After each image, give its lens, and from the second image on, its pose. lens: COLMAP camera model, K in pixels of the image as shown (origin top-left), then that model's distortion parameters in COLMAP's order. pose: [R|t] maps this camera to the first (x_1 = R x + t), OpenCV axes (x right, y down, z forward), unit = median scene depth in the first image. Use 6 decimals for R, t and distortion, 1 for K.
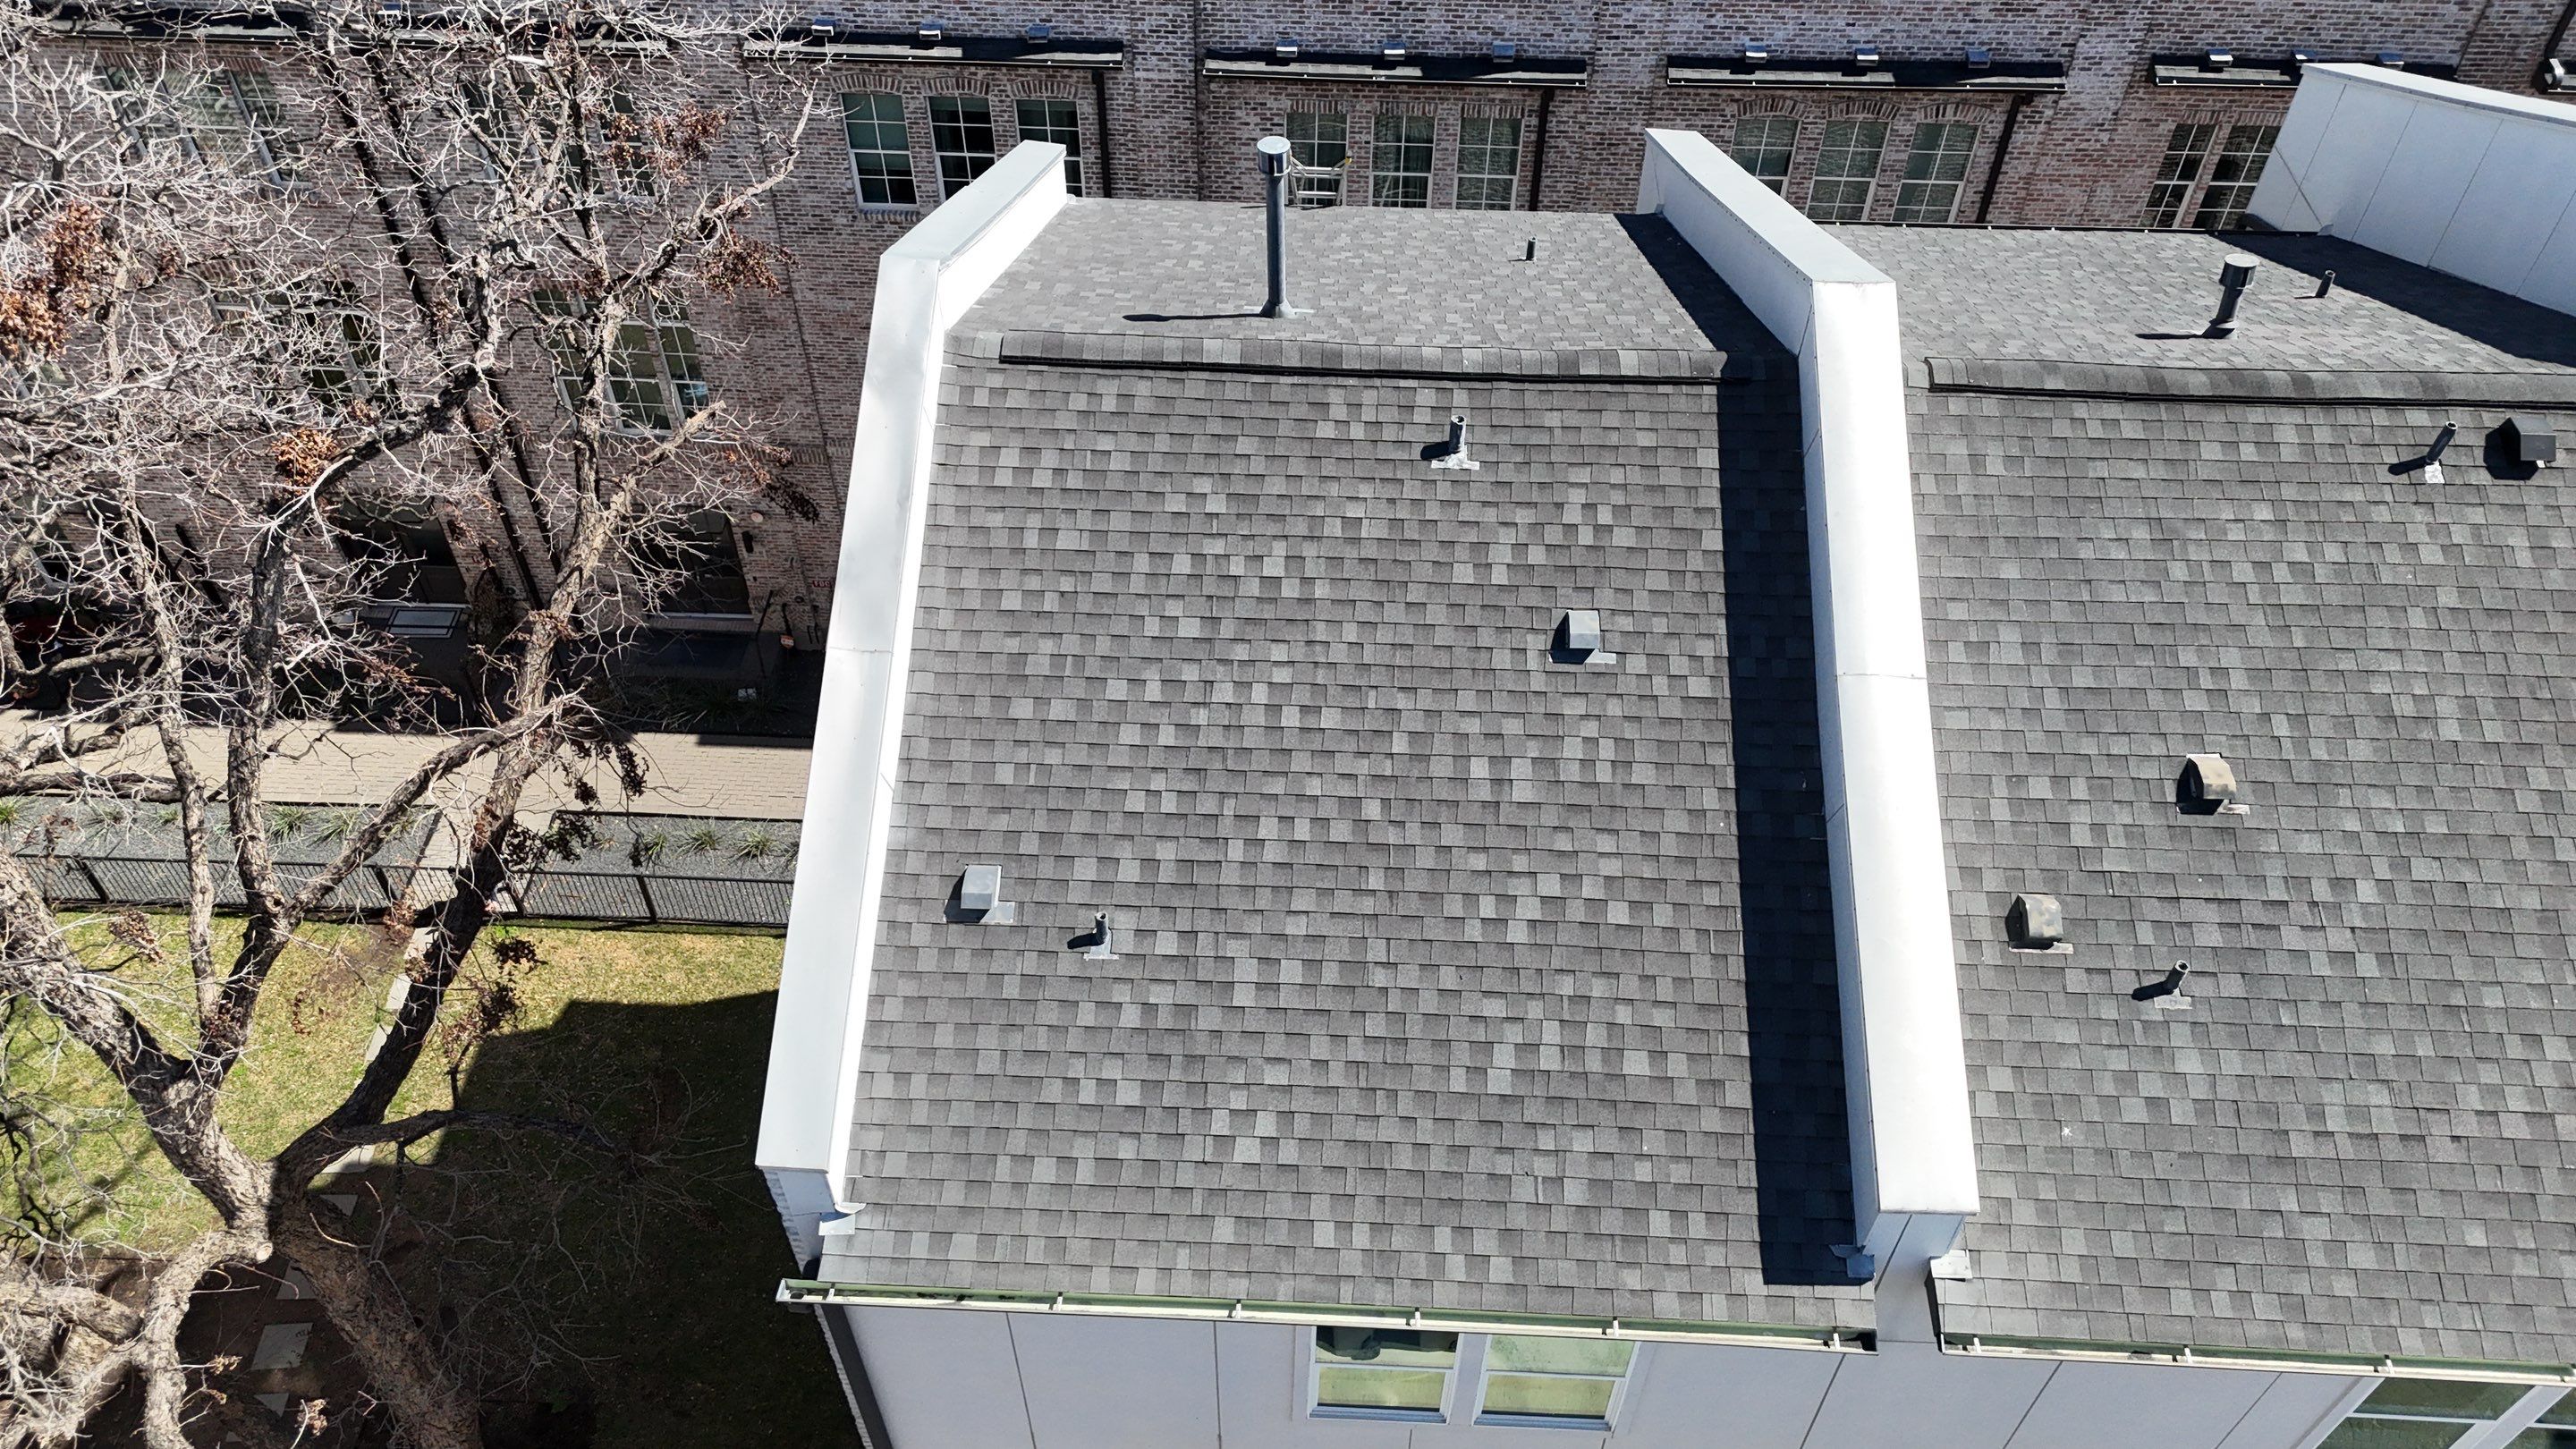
lens RADIAL K [[1899.6, 0, 1283.1], [0, 1899.6, 716.9], [0, 0, 1]] dist [0.071548, -0.057932]
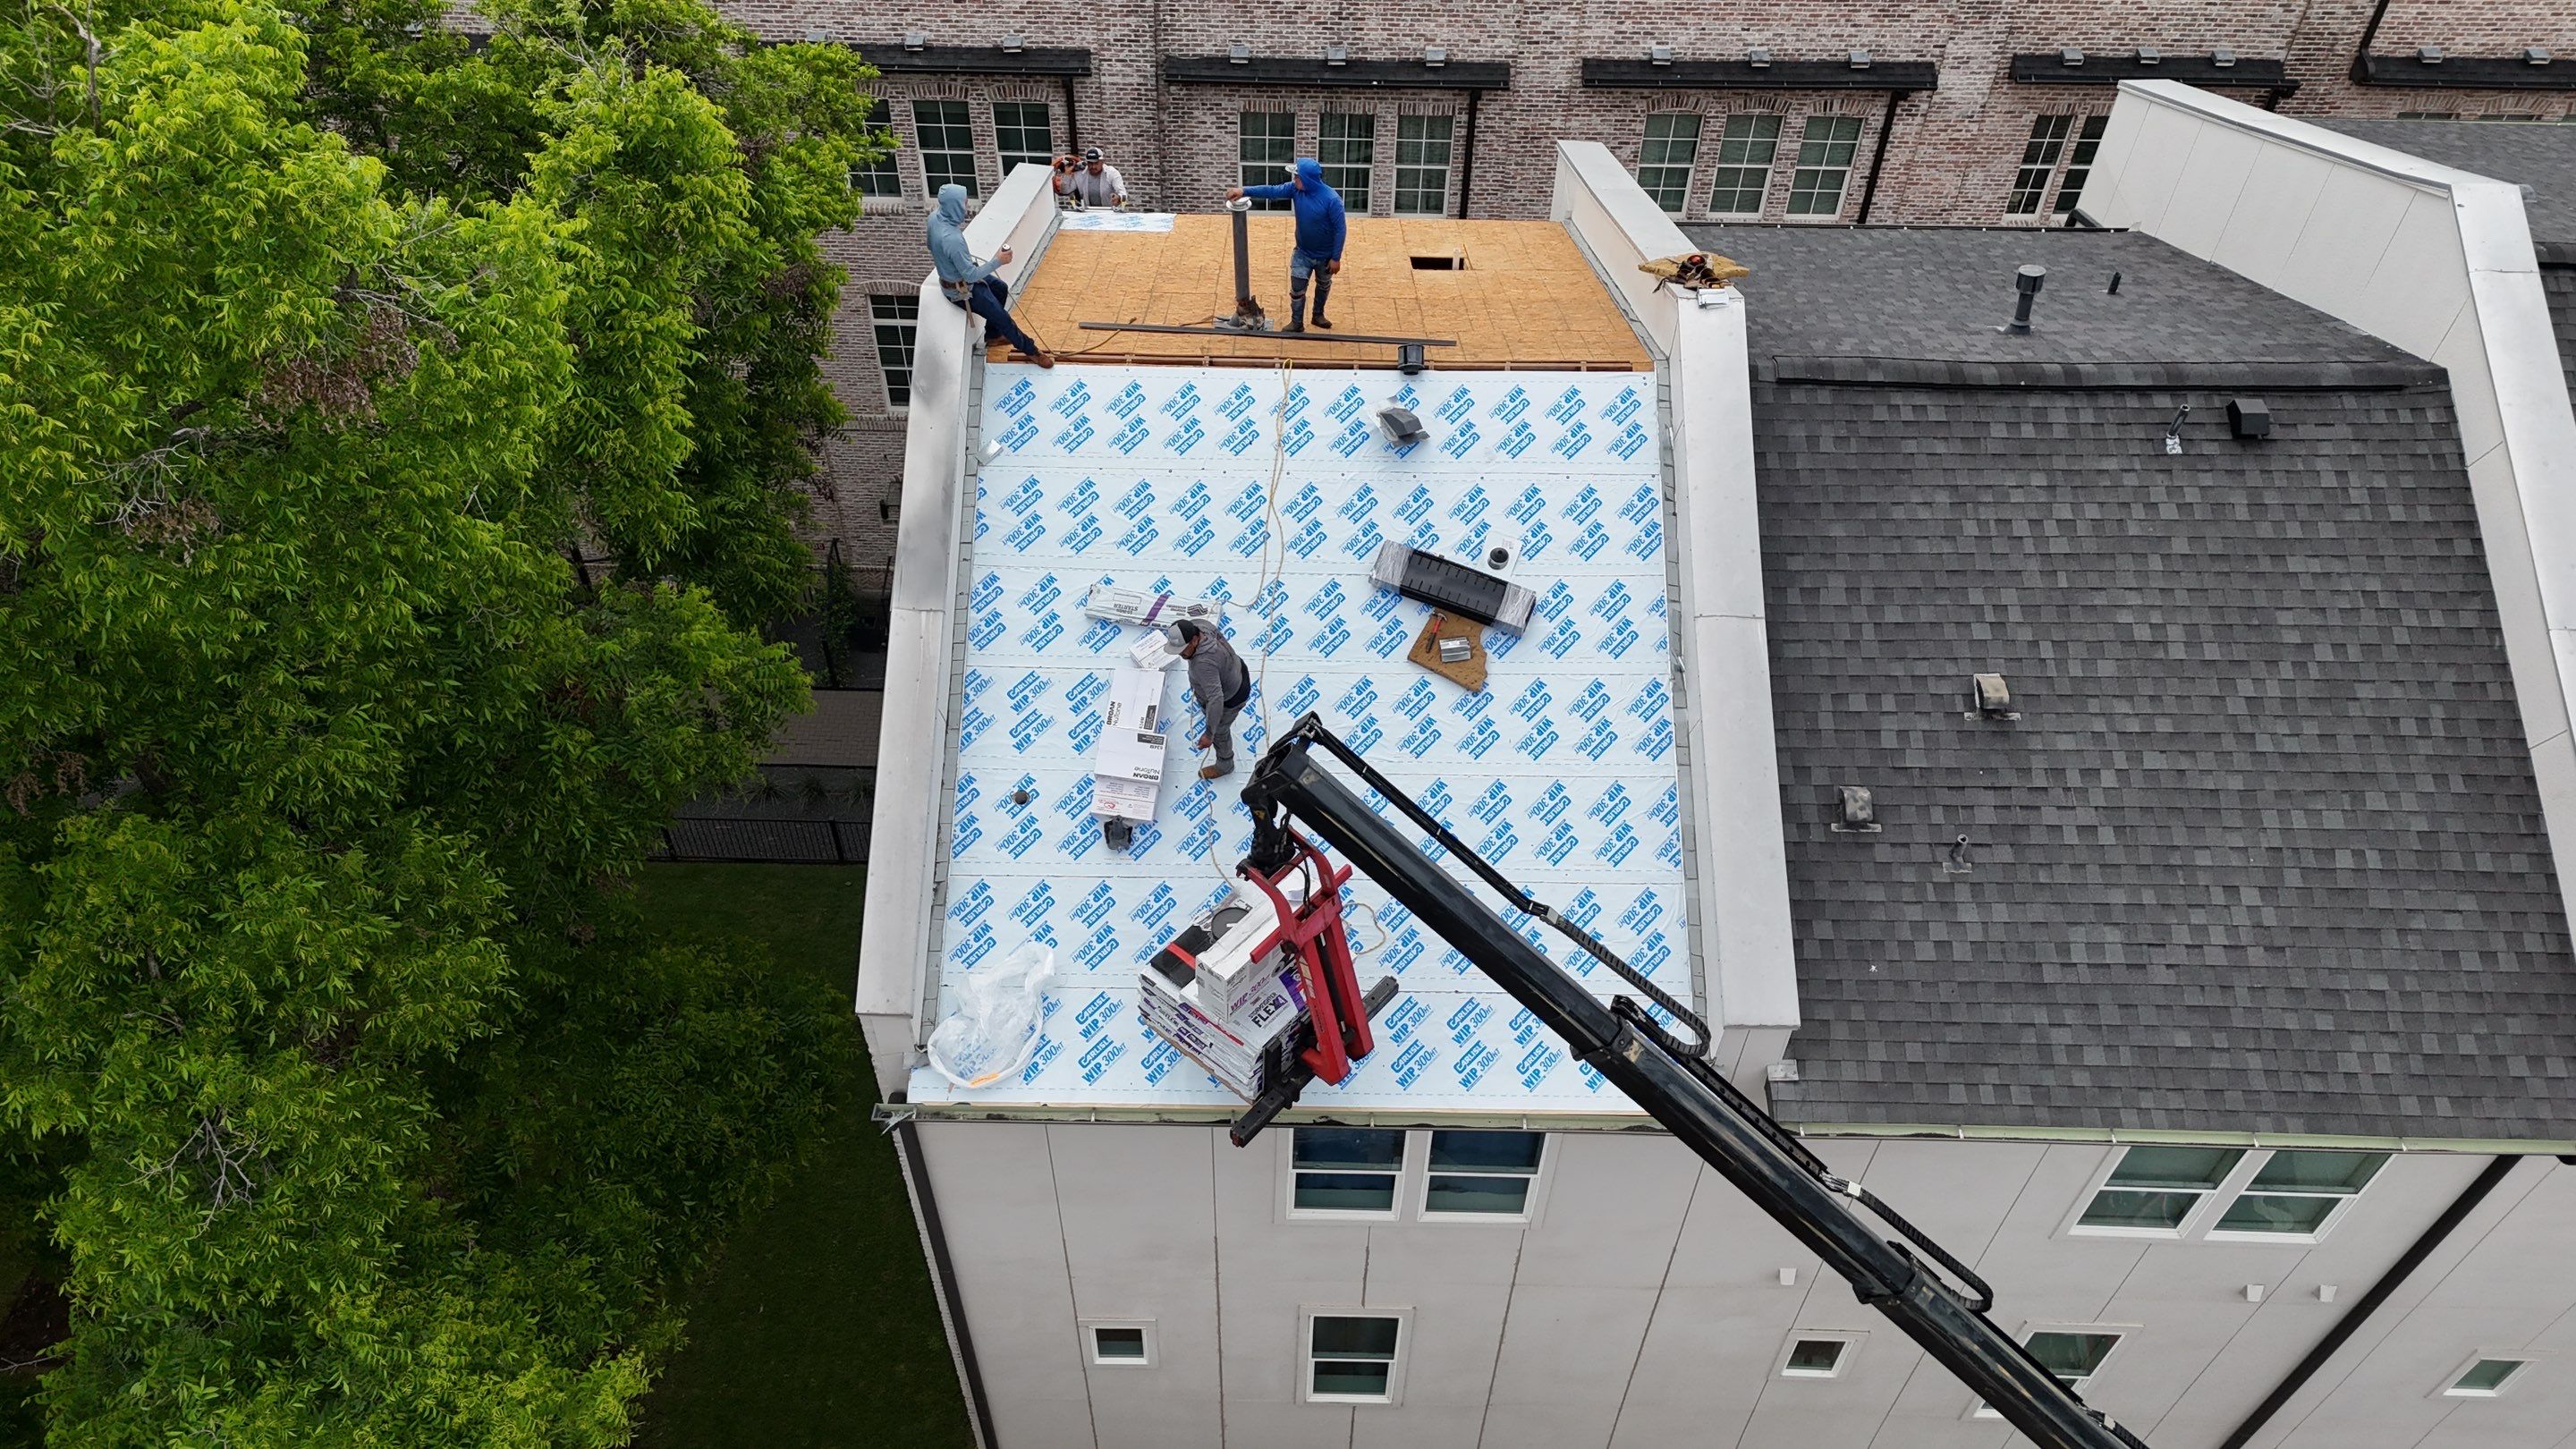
lens RADIAL K [[1899.6, 0, 1287.1], [0, 1899.6, 717.9], [0, 0, 1]] dist [0.071548, -0.057932]
pose [[0.999490, -0.018927, 0.025709, -0.012495], [0.018216, 0.999452, 0.027649, 0.004737], [-0.026218, -0.027167, 0.999287, -0.229067]]
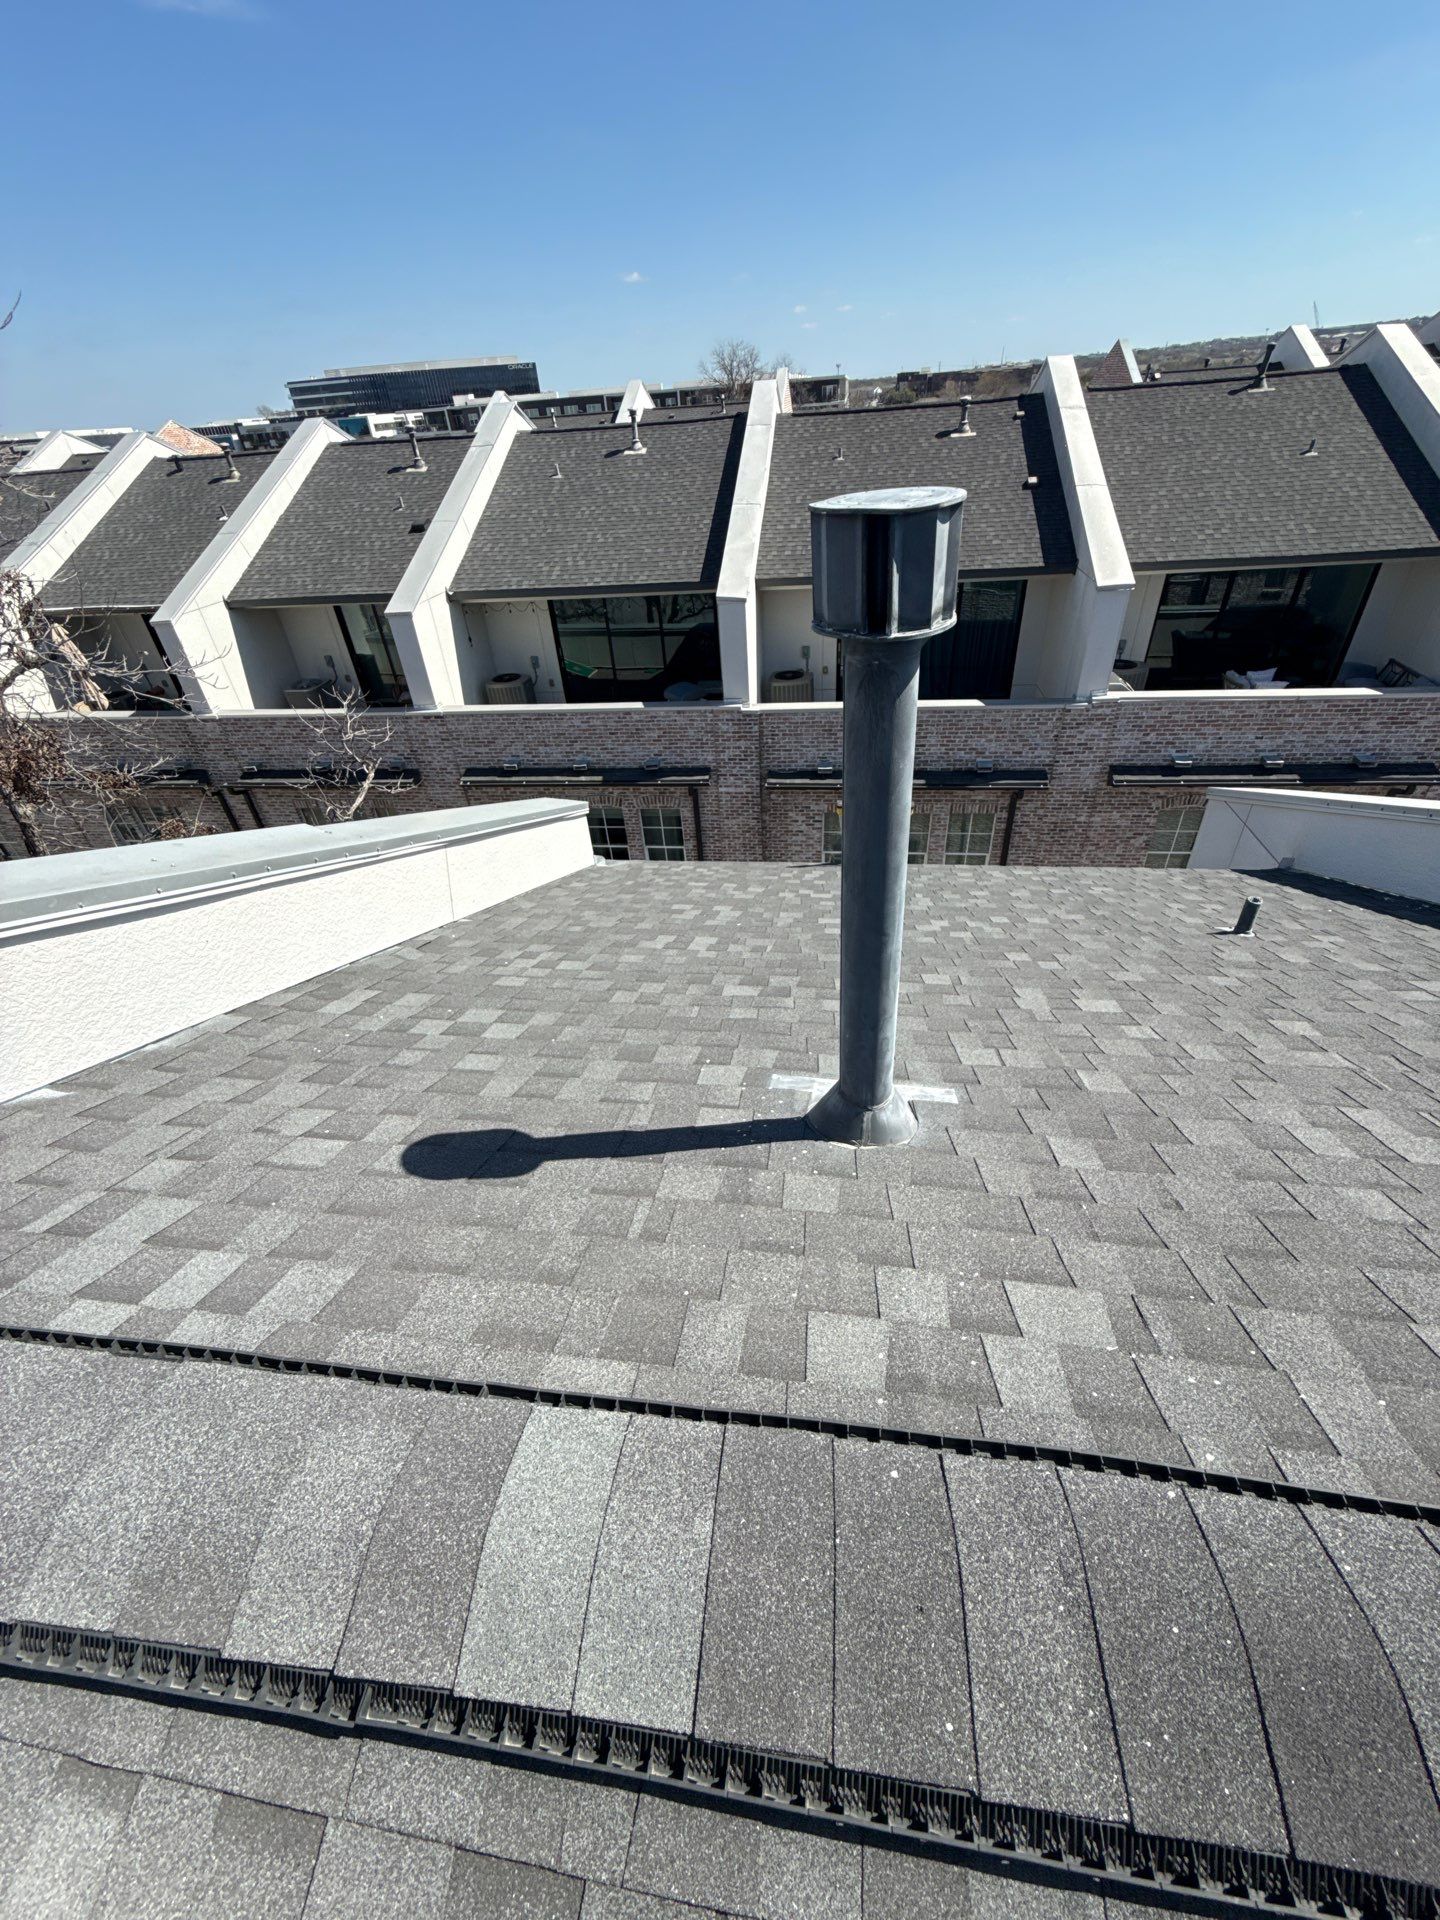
lens RADIAL K [[764.2, 0, 720.8], [0, 764.2, 968.1], [0, 0, 1]] dist [0.001712, 0.000032]
pose [[0.992855, 0.001973, -0.119313, -0.013769], [-0.020083, 0.988363, -0.150779, -0.238187], [0.117627, 0.152098, 0.981341, 0.940275]]
